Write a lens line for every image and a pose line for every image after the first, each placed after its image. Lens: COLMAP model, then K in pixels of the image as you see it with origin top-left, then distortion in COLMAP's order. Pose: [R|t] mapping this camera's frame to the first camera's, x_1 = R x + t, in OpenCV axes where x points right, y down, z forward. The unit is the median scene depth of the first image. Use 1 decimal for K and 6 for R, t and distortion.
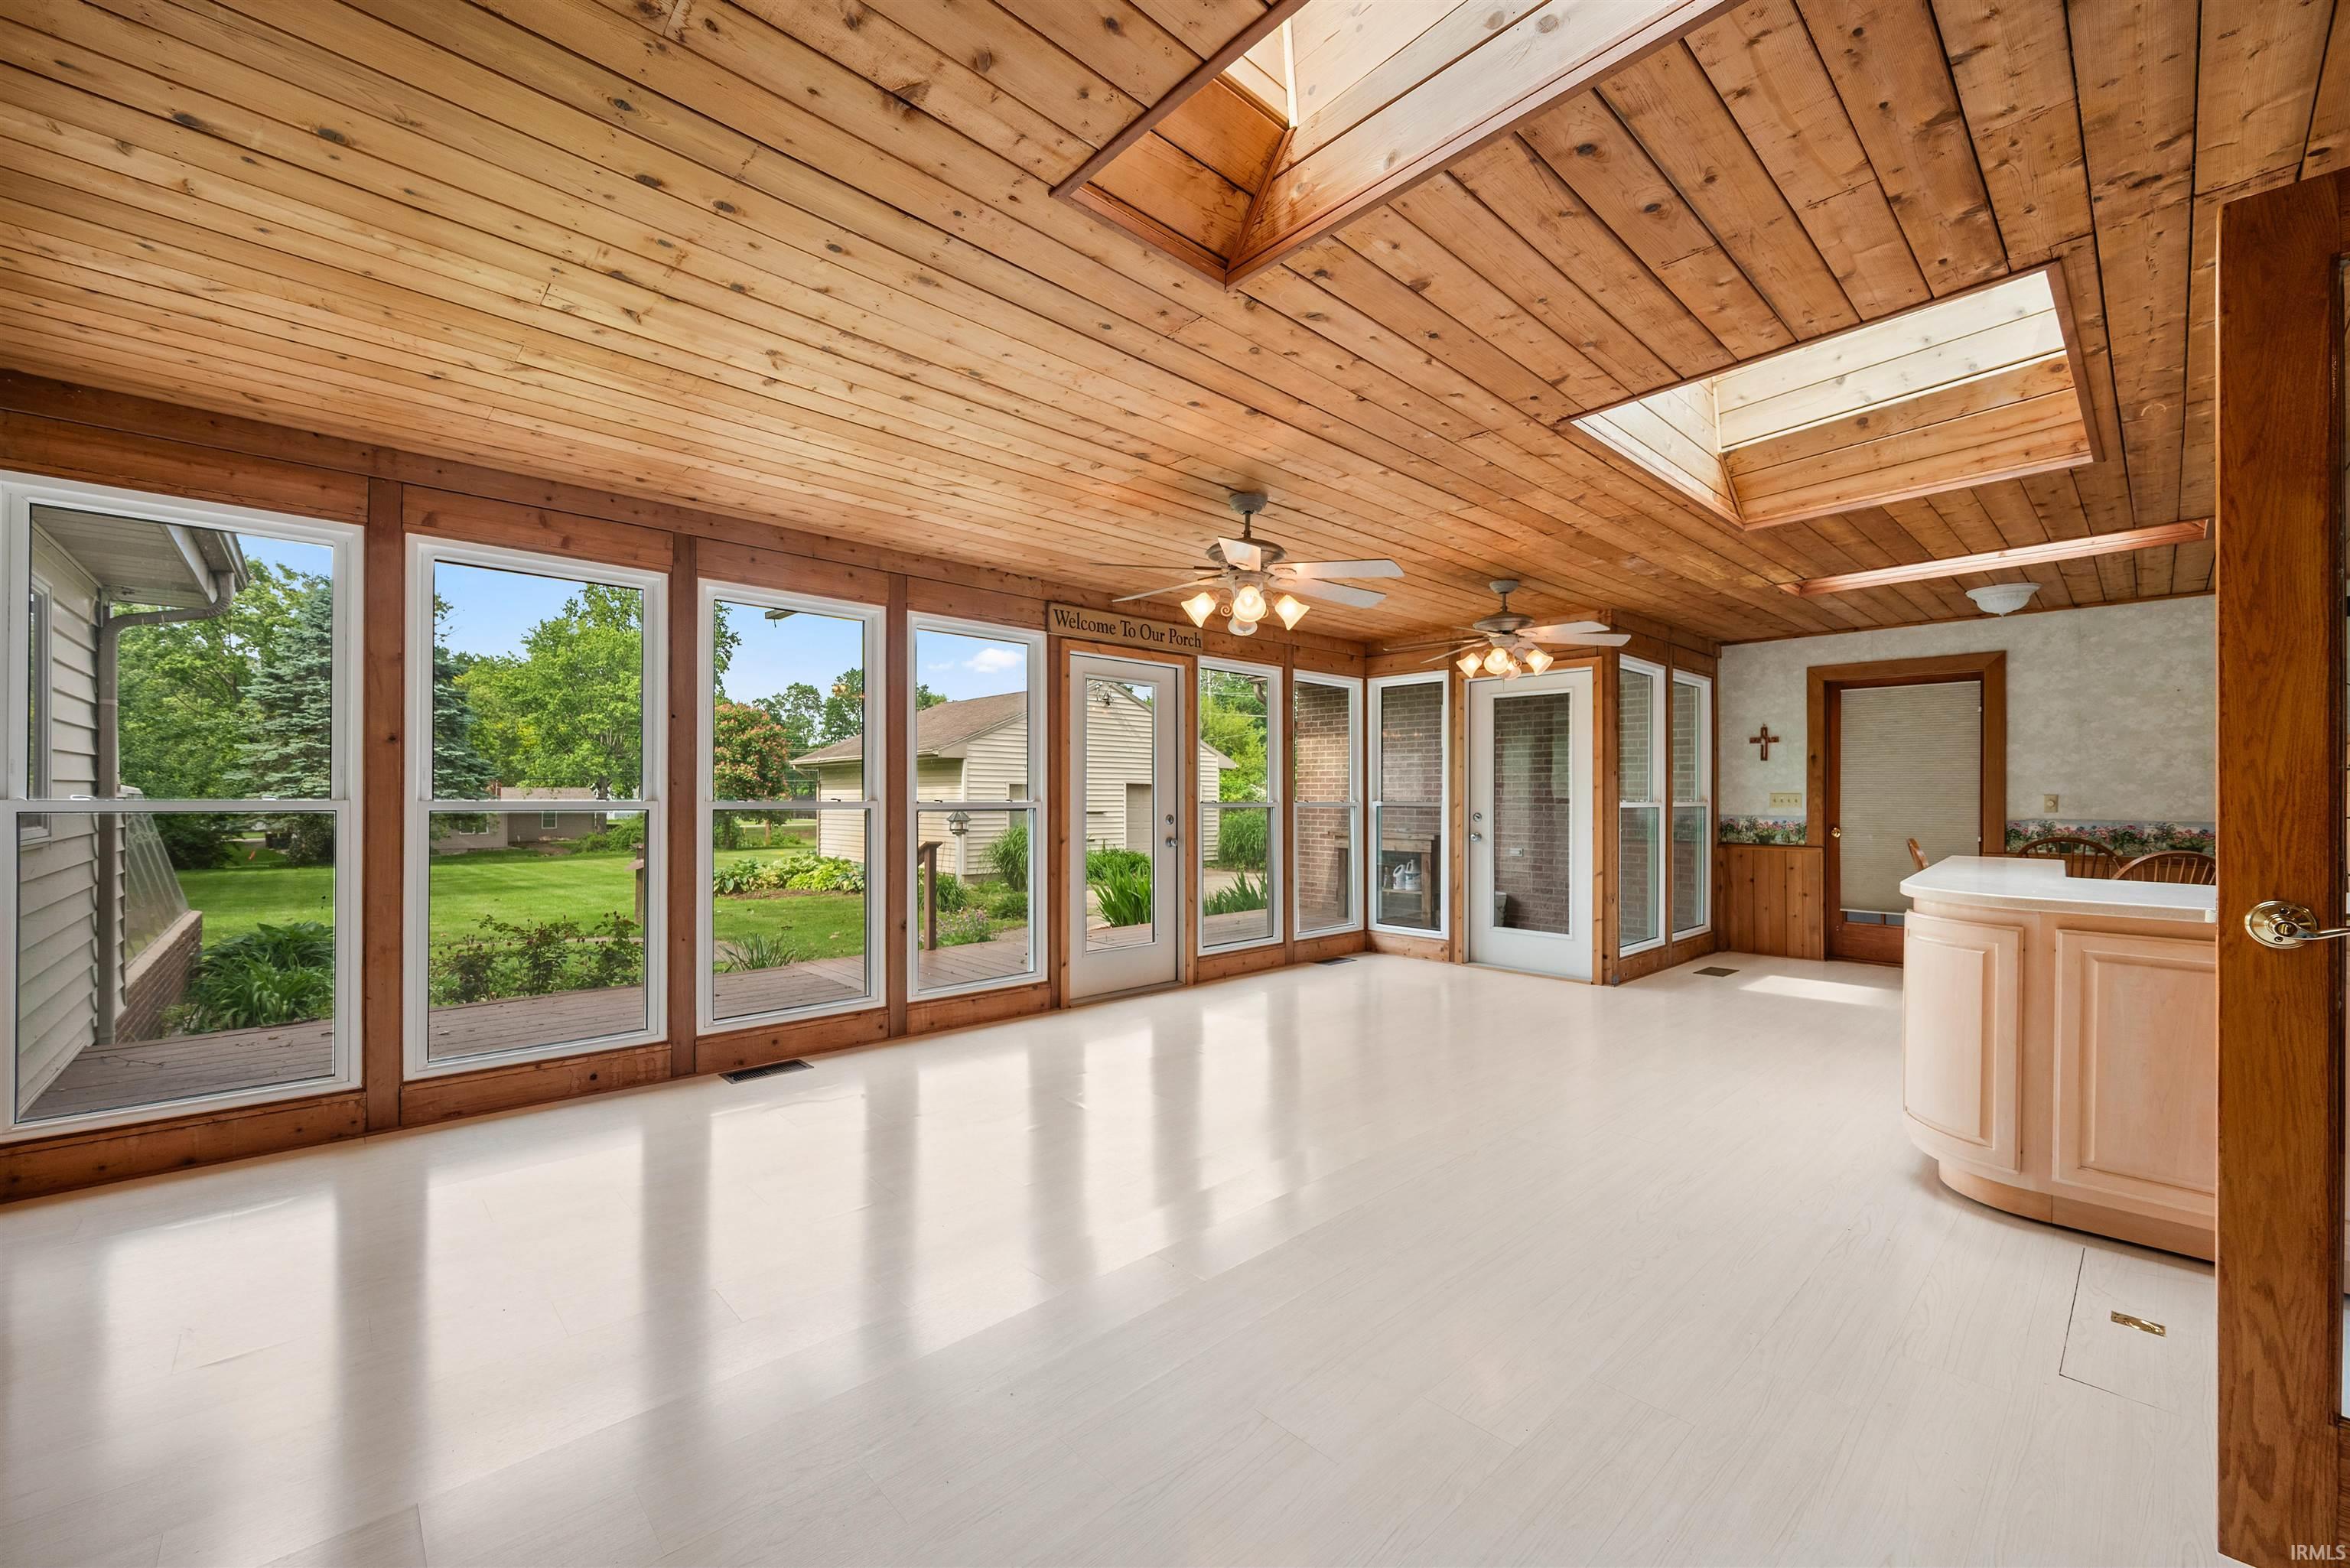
lens RADIAL K [[943.5, 0, 1181.0], [0, 943.5, 797.1], [0, 0, 1]] dist [-0.000005, 0.000285]
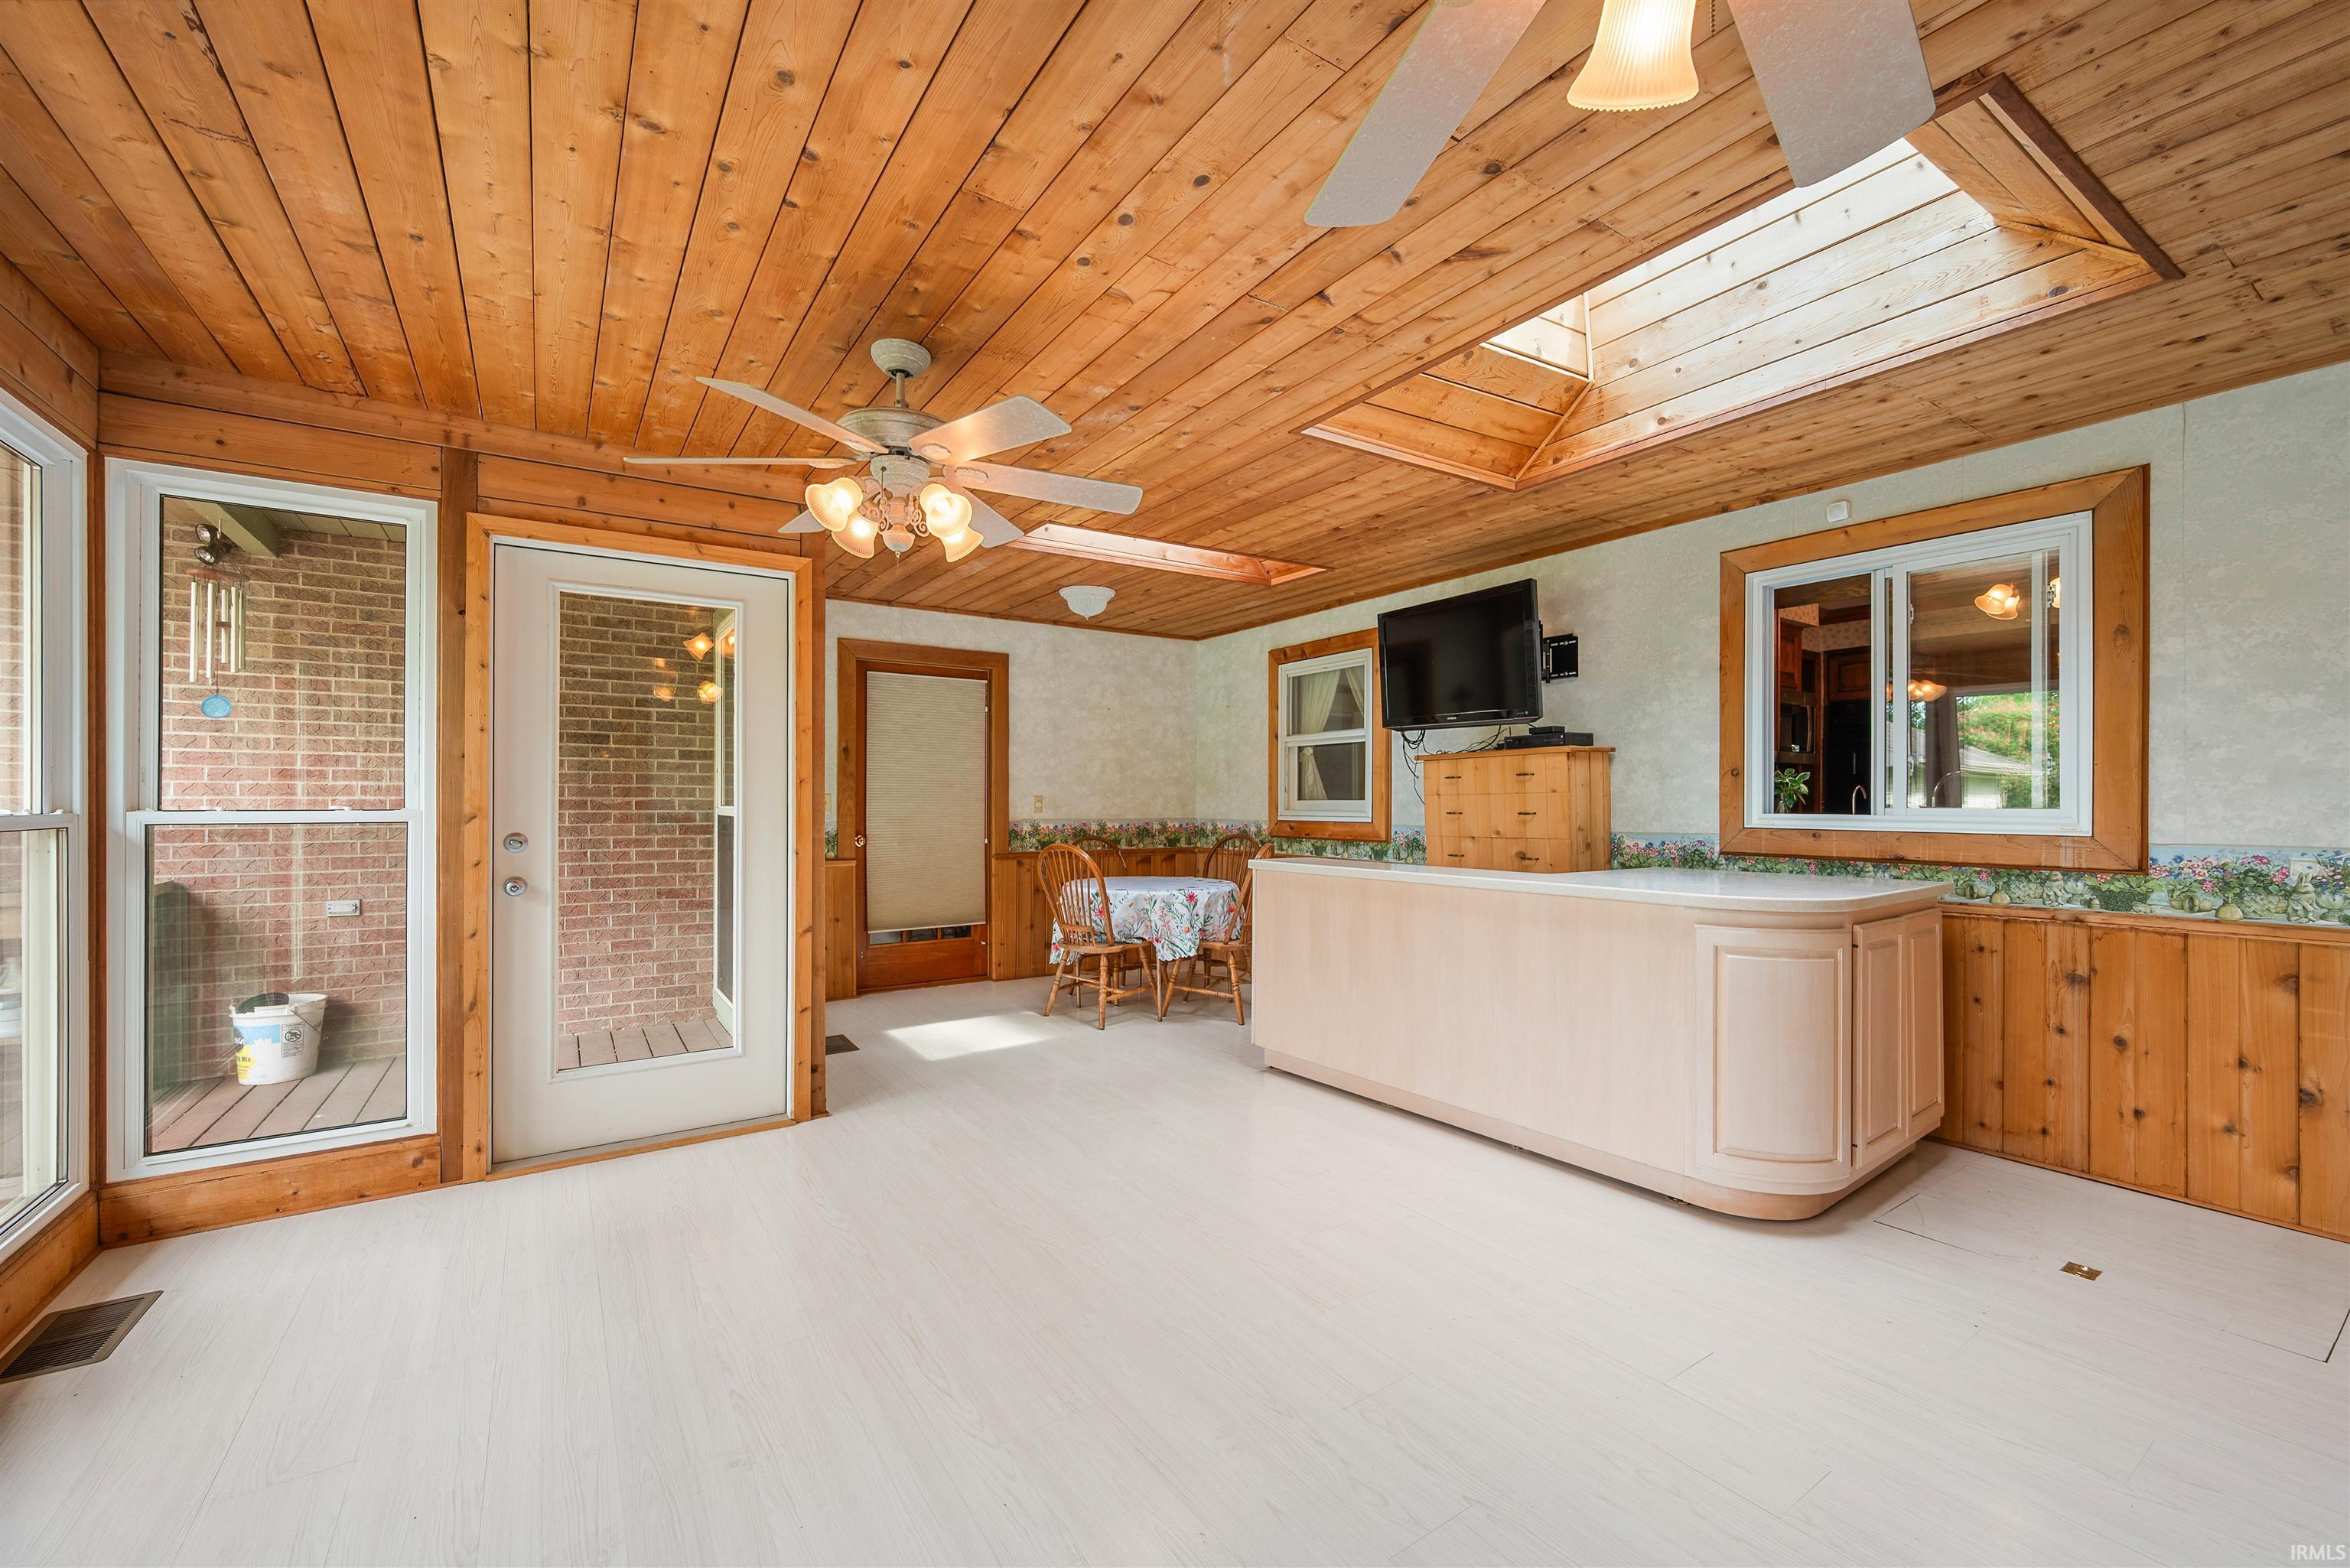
lens RADIAL K [[943.5, 0, 1183.7], [0, 943.5, 787.2], [0, 0, 1]] dist [-0.000005, 0.000285]
pose [[0.161209, 0.007851, 0.986889, -0.097038], [-0.000667, 0.999969, -0.007846, -0.003717], [-0.986920, 0.000607, 0.161209, 0.657311]]
